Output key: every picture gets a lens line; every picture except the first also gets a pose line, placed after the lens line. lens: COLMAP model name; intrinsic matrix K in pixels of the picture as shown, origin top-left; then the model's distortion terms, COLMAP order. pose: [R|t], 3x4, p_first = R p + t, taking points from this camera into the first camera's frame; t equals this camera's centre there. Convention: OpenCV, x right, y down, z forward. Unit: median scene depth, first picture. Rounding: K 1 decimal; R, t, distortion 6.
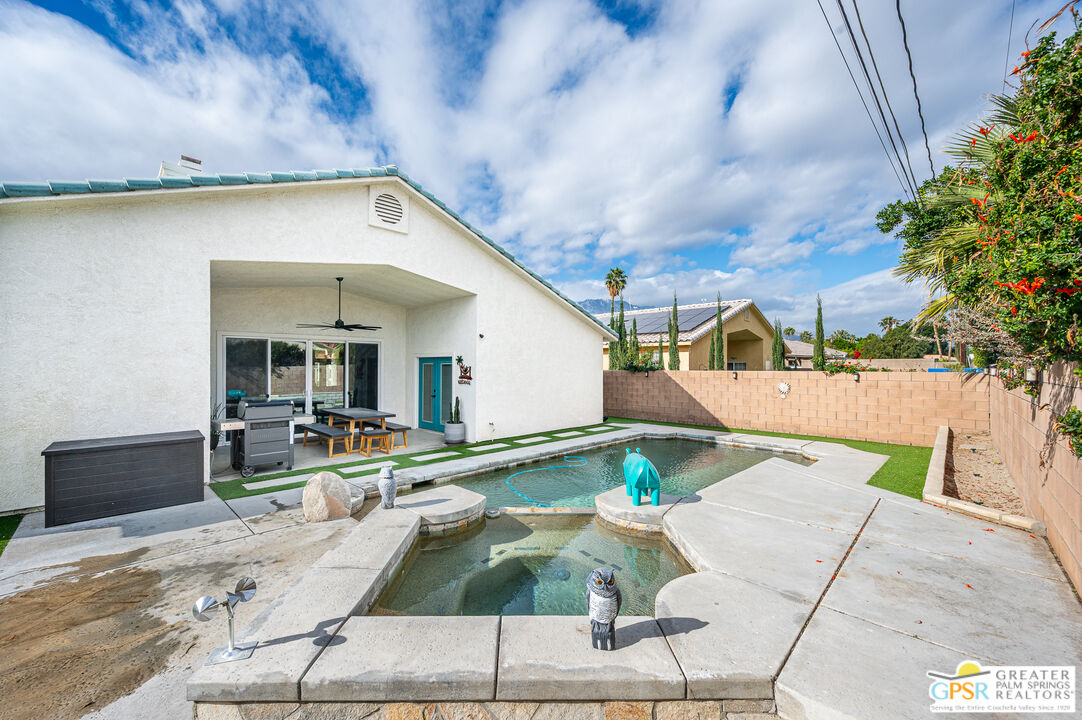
lens RADIAL K [[432.3, 0, 541.0], [0, 432.3, 360.0], [0, 0, 1]] dist [-0.000588, -0.000168]
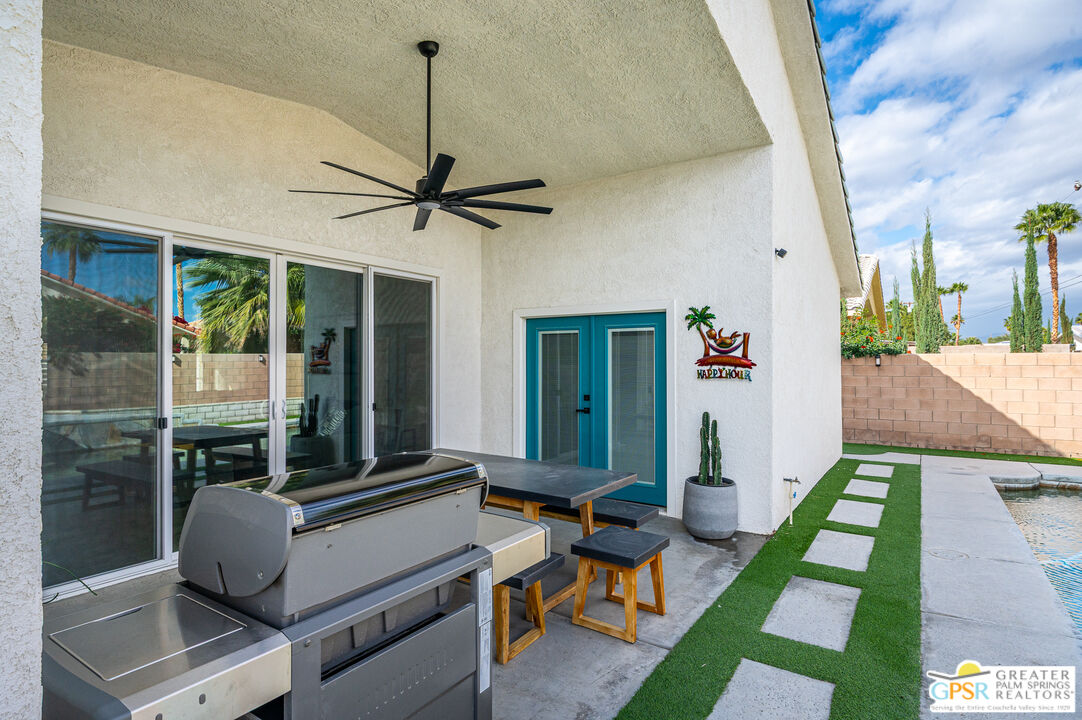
lens RADIAL K [[567.2, 0, 541.0], [0, 567.2, 360.0], [0, 0, 1]] dist [0.001953, 0.000098]
pose [[0.982937, -0.001898, 0.183933, -0.467865], [-0.000455, 0.999919, 0.012752, 0.035165], [-0.183943, -0.012618, 0.982856, 0.585144]]
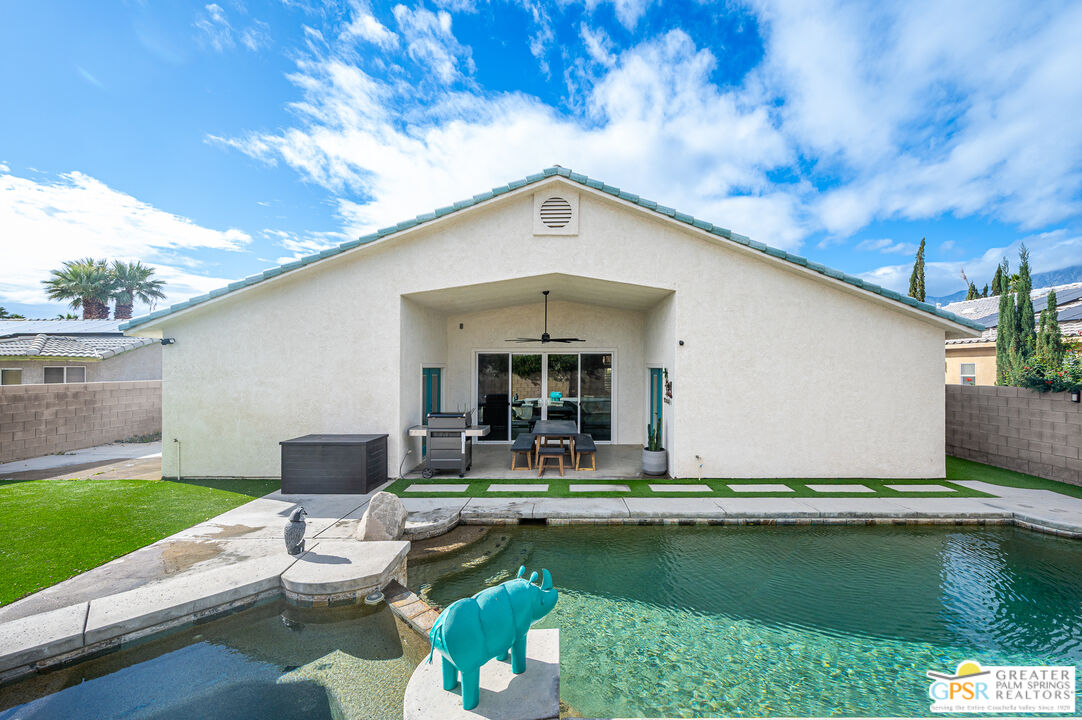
lens RADIAL K [[441.8, 0, 572.3], [0, 441.8, 360.7], [0, 0, 1]] dist [0.000378, 0.000046]
pose [[0.704268, -0.010435, -0.709857, 0.310090], [0.011415, 0.999929, -0.003374, -0.024574], [0.709842, -0.005727, 0.704338, 0.318126]]
